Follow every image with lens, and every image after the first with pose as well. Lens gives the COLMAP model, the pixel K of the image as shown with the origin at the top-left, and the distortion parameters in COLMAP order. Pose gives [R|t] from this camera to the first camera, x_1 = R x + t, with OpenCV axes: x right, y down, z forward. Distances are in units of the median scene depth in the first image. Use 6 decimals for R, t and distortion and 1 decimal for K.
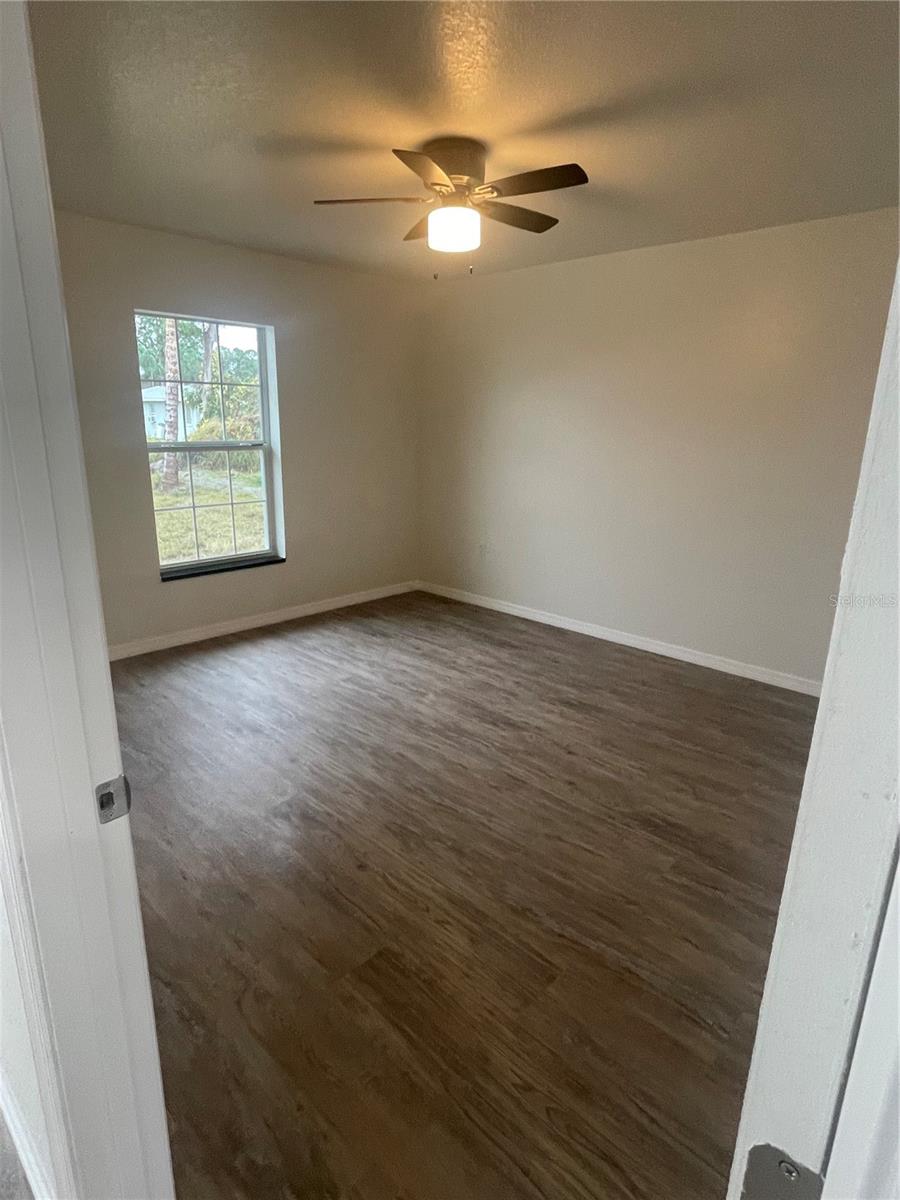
lens RADIAL K [[660.2, 0, 449.4], [0, 660.2, 598.0], [0, 0, 1]] dist [-0.005340, 0.001156]
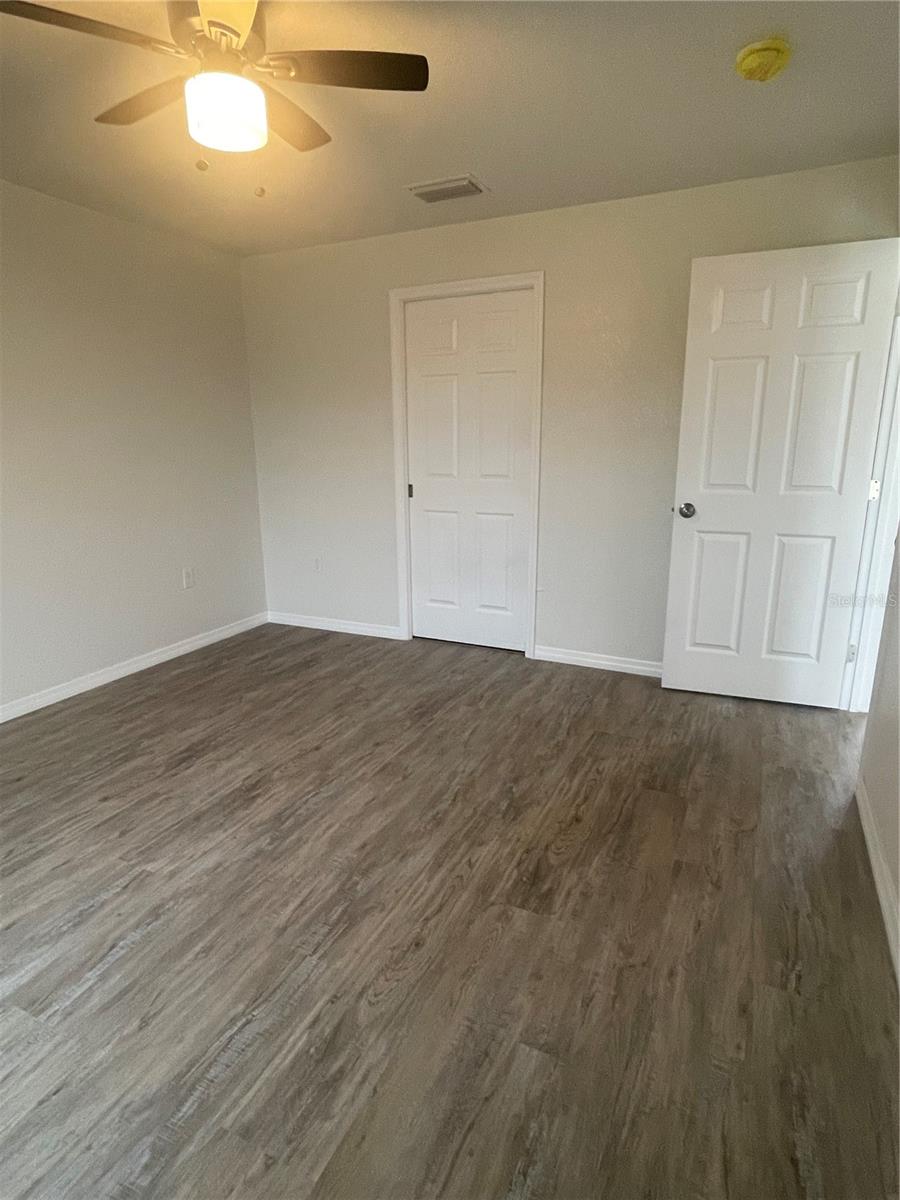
lens RADIAL K [[660.2, 0, 444.4], [0, 660.2, 597.1], [0, 0, 1]] dist [-0.005340, 0.001156]
pose [[-0.302129, -0.250051, 0.919887, -0.647394], [0.253578, 0.909135, 0.330413, -0.218226], [-0.918921, 0.333090, -0.211269, 0.884161]]
